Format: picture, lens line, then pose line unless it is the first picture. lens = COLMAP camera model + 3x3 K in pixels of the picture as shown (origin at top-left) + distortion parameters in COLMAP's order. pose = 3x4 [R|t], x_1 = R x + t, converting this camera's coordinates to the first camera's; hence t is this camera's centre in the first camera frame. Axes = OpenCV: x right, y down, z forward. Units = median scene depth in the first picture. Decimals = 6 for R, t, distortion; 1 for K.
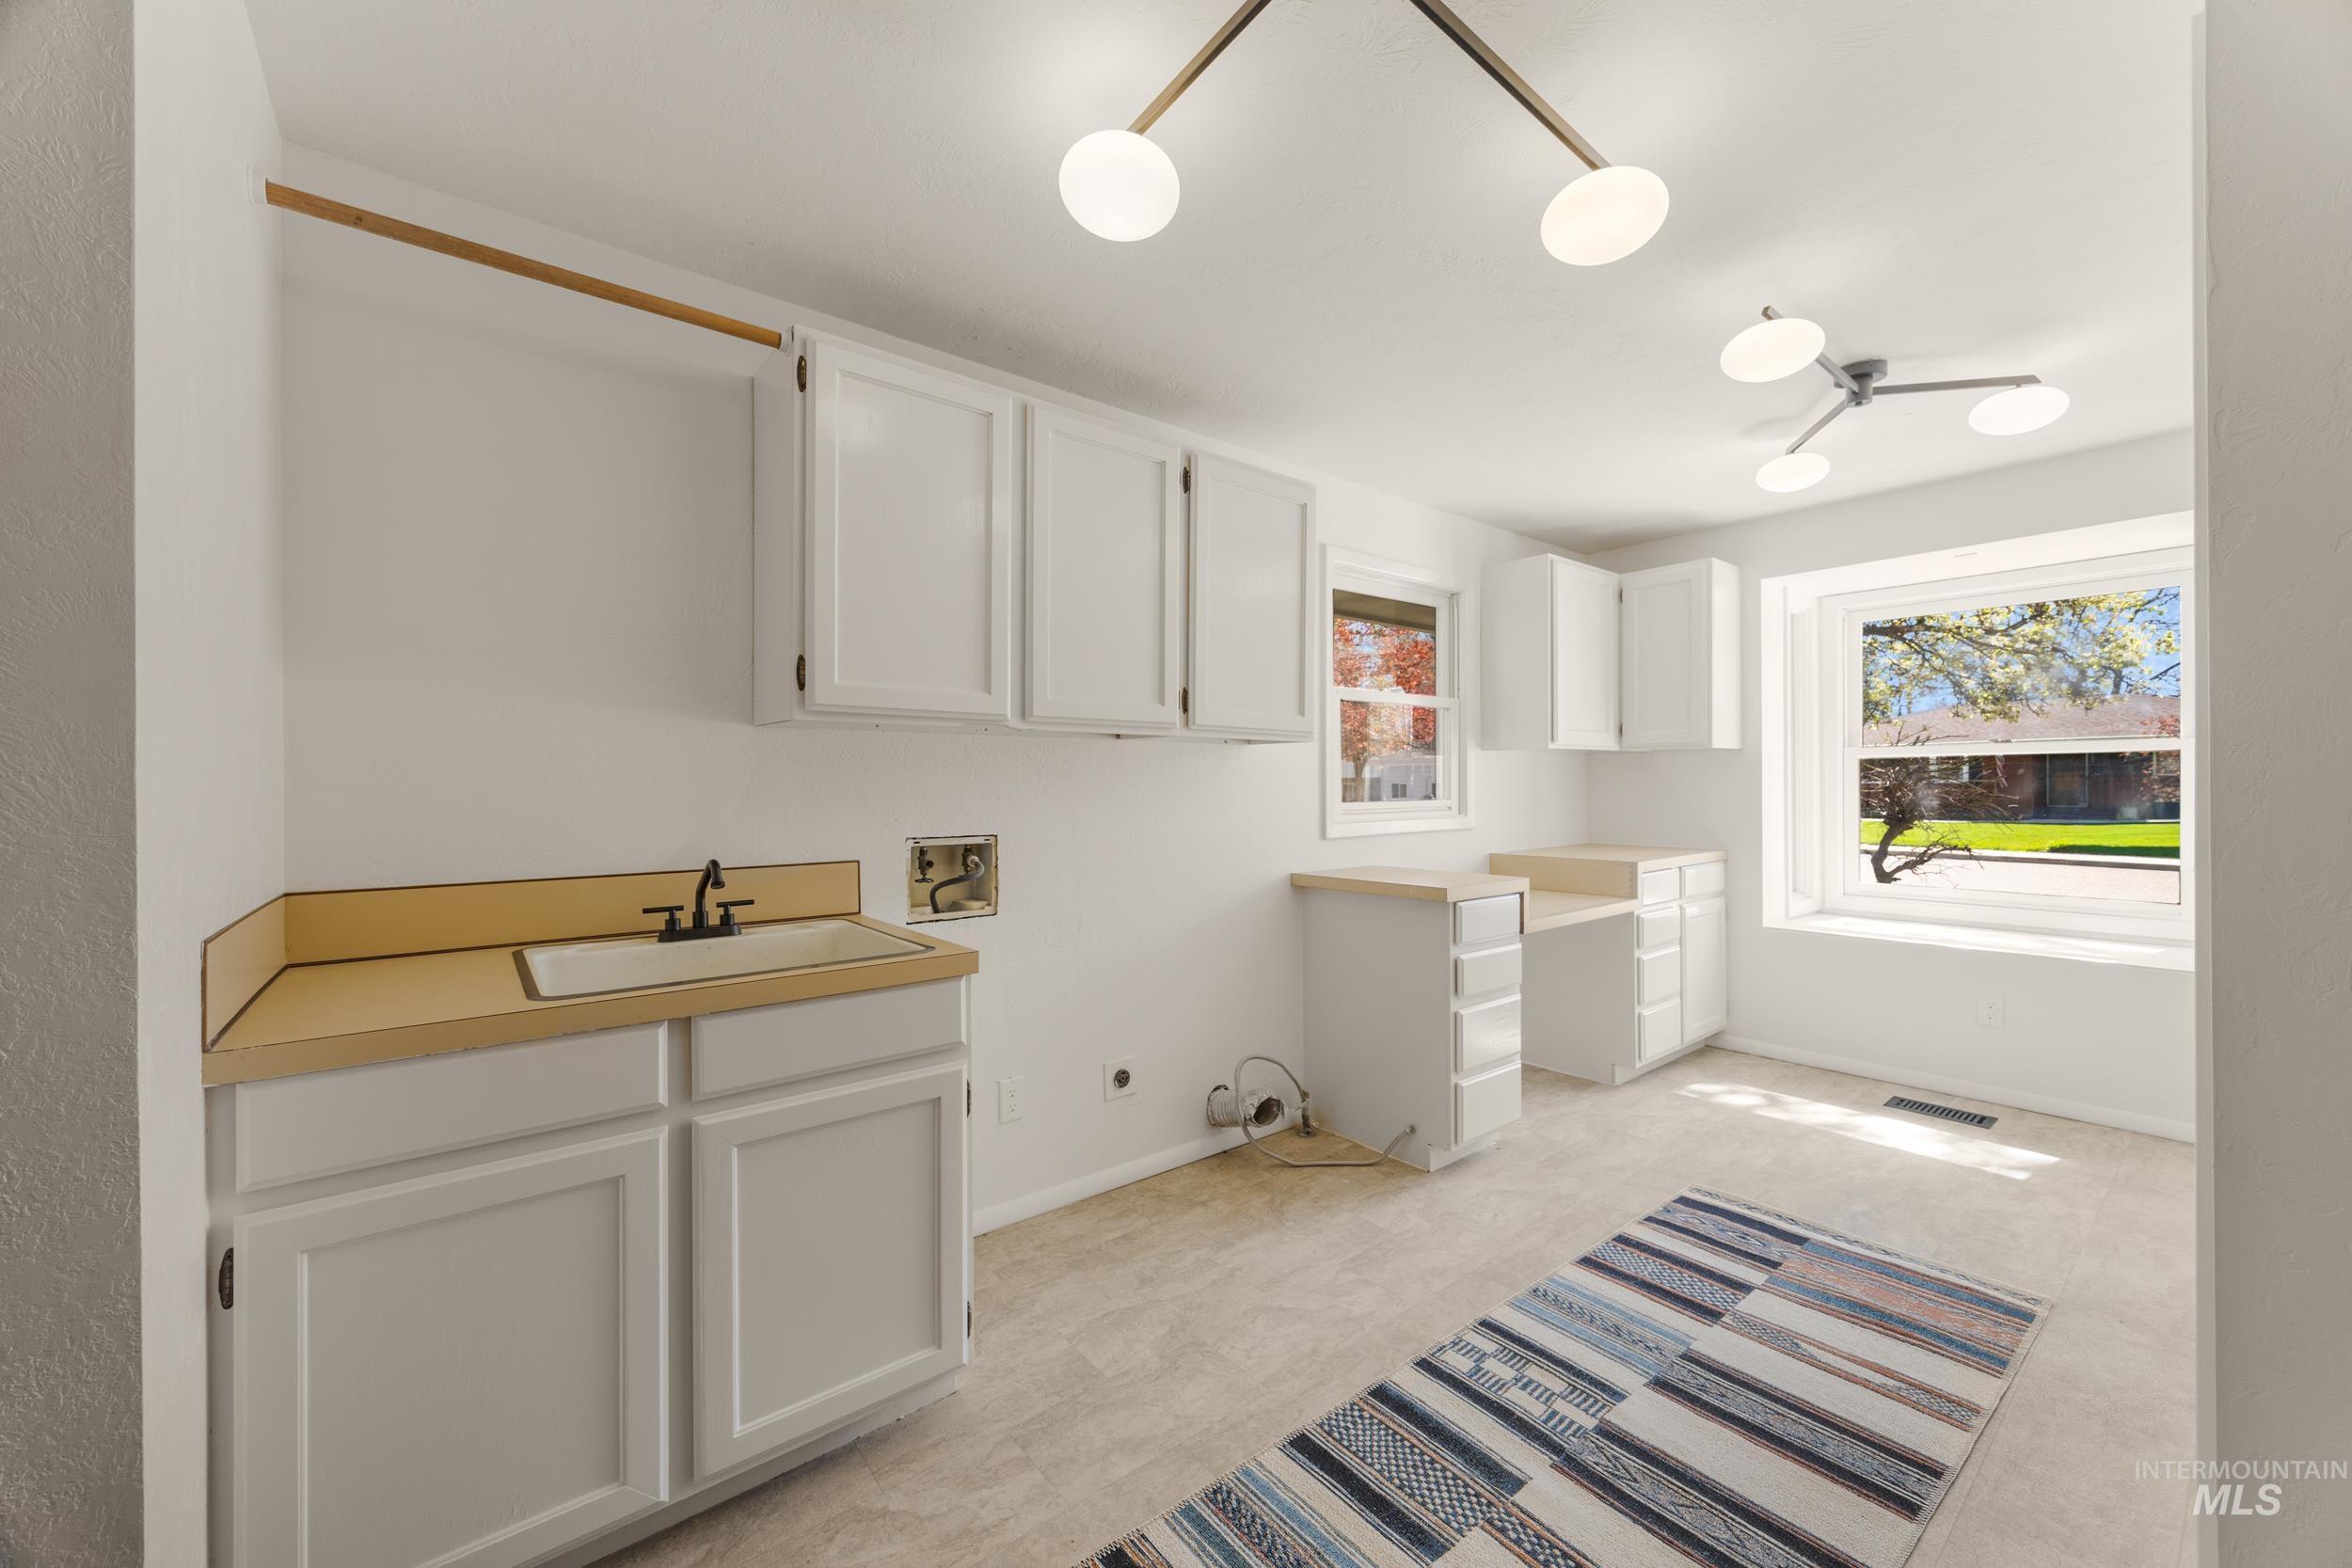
lens RADIAL K [[889.2, 0, 1233.9], [0, 889.2, 783.8], [0, 0, 1]] dist [0.001070, -0.000649]
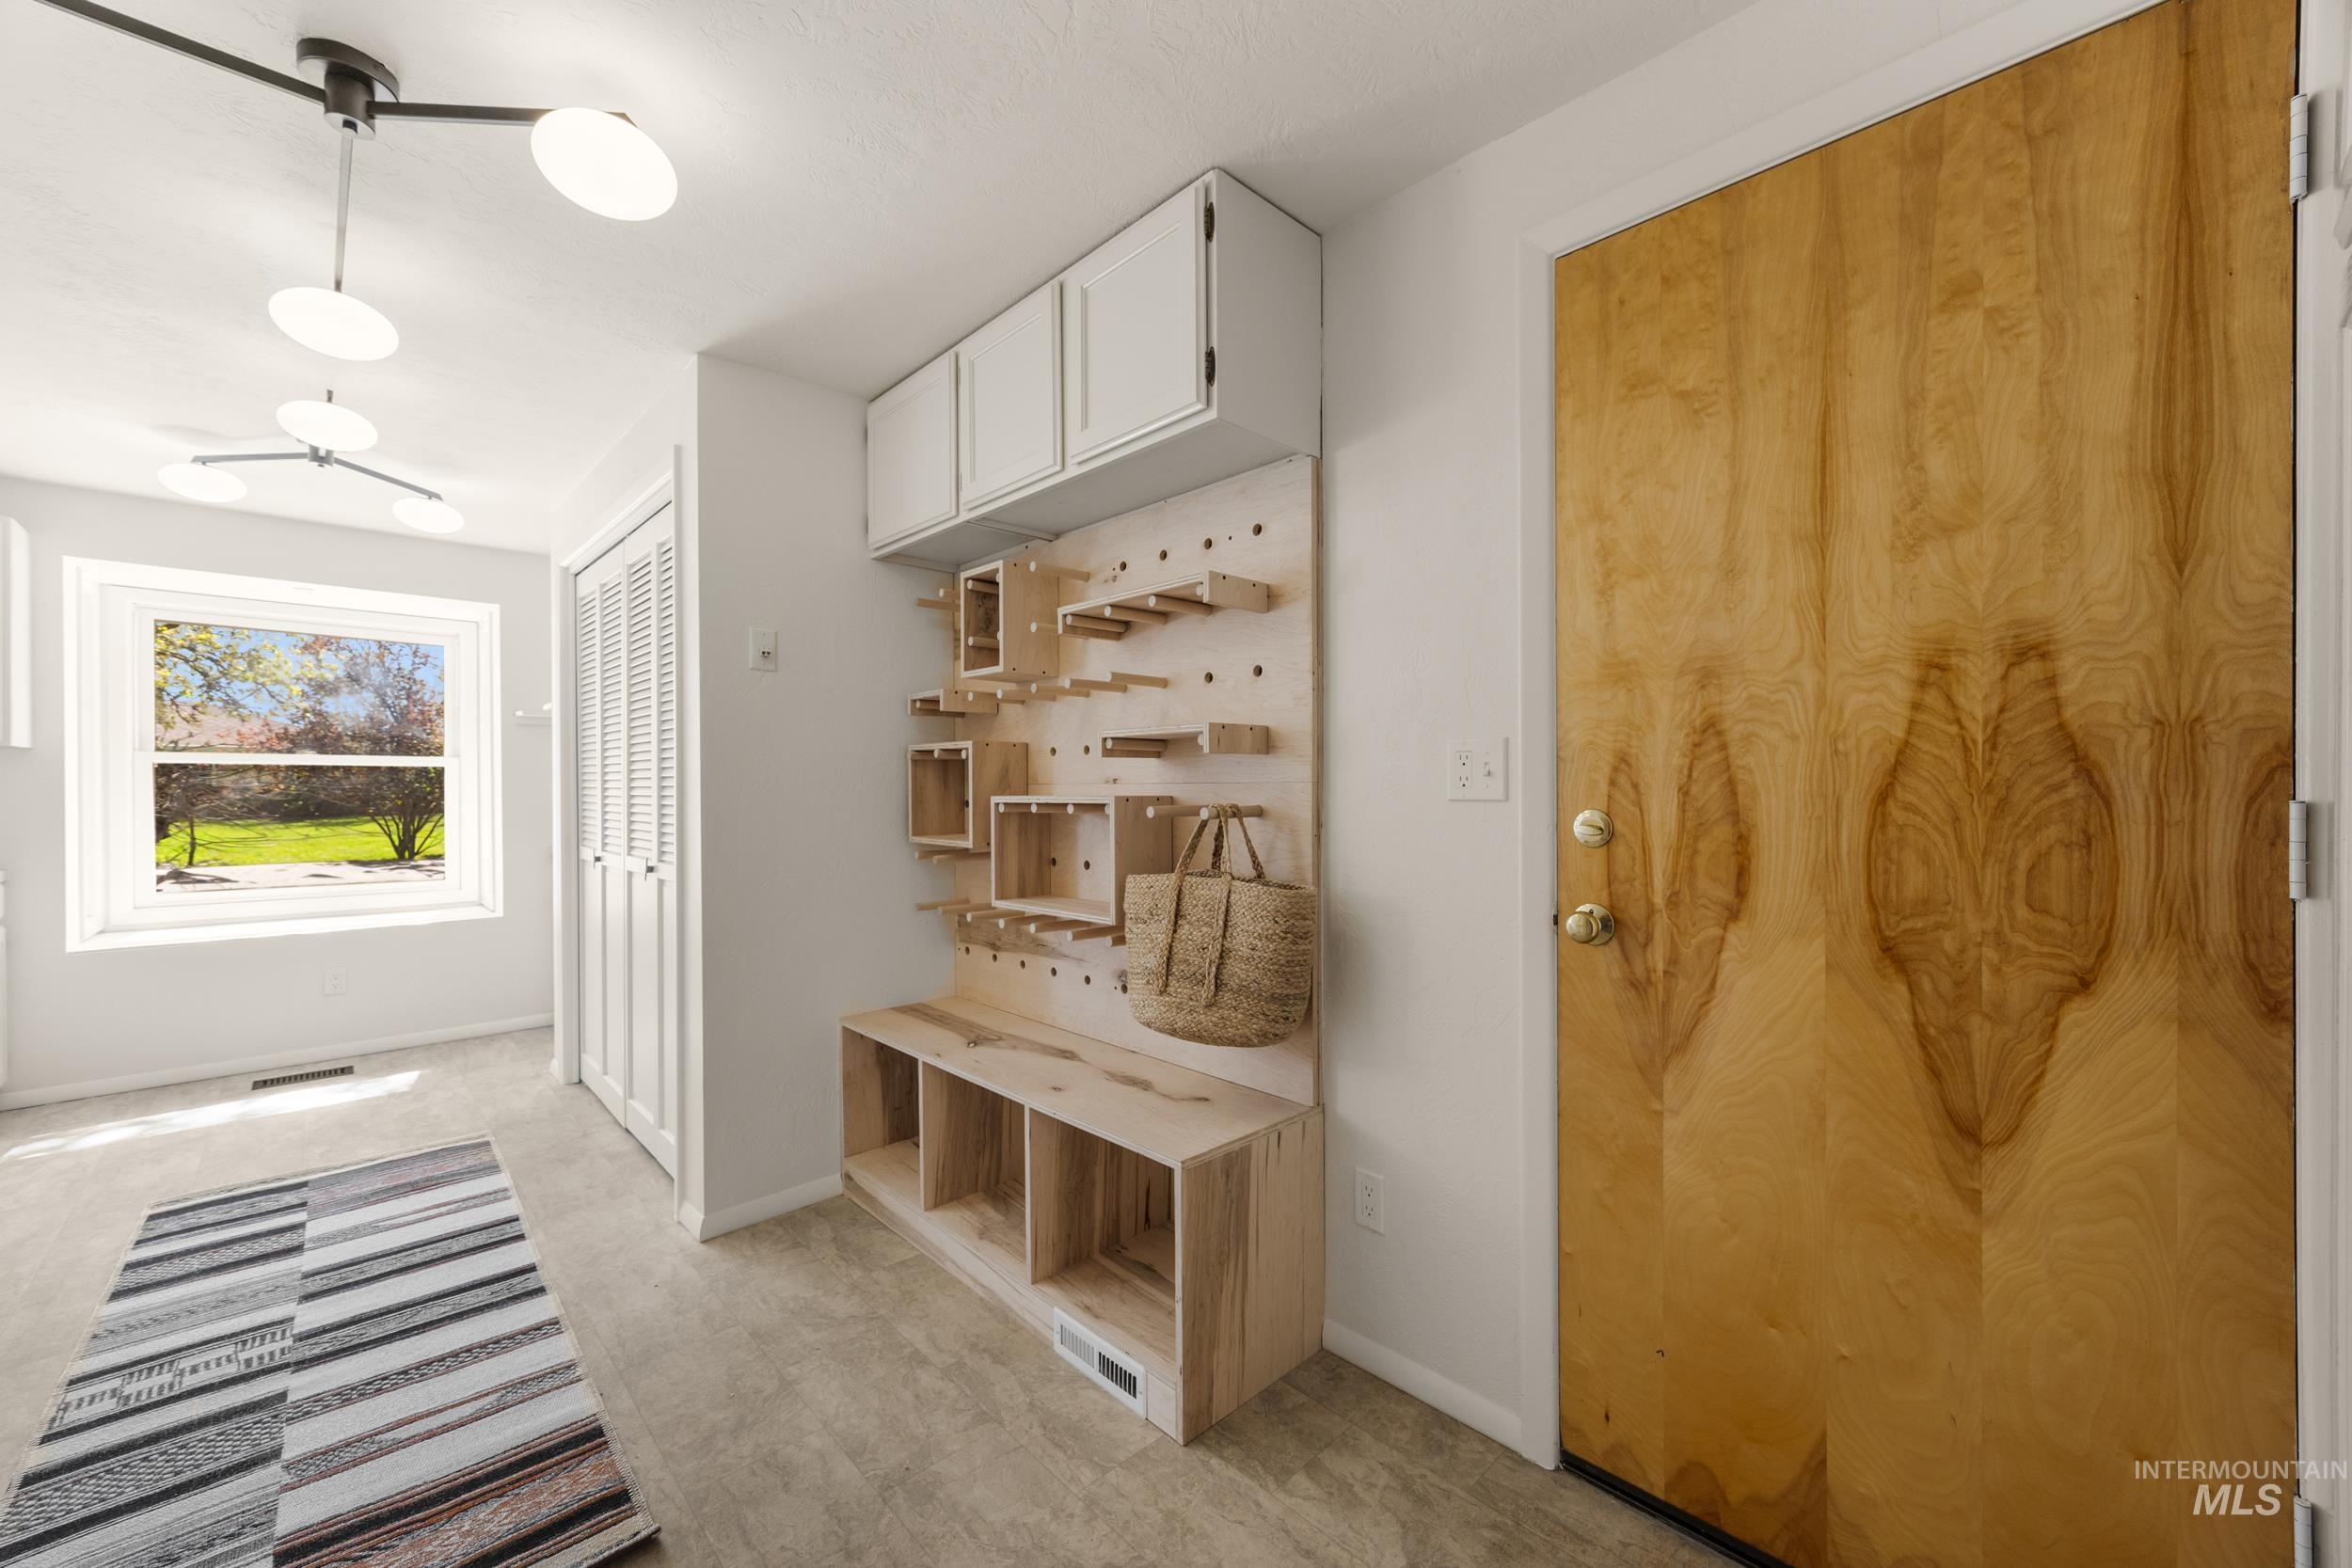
lens RADIAL K [[889.2, 0, 1175.2], [0, 889.2, 794.2], [0, 0, 1]] dist [0.001070, -0.000649]
pose [[-0.073125, 0.000908, 0.997322, -0.689504], [-0.001574, 0.999998, -0.001026, 0.008227], [-0.997322, -0.001645, -0.073123, -0.049175]]
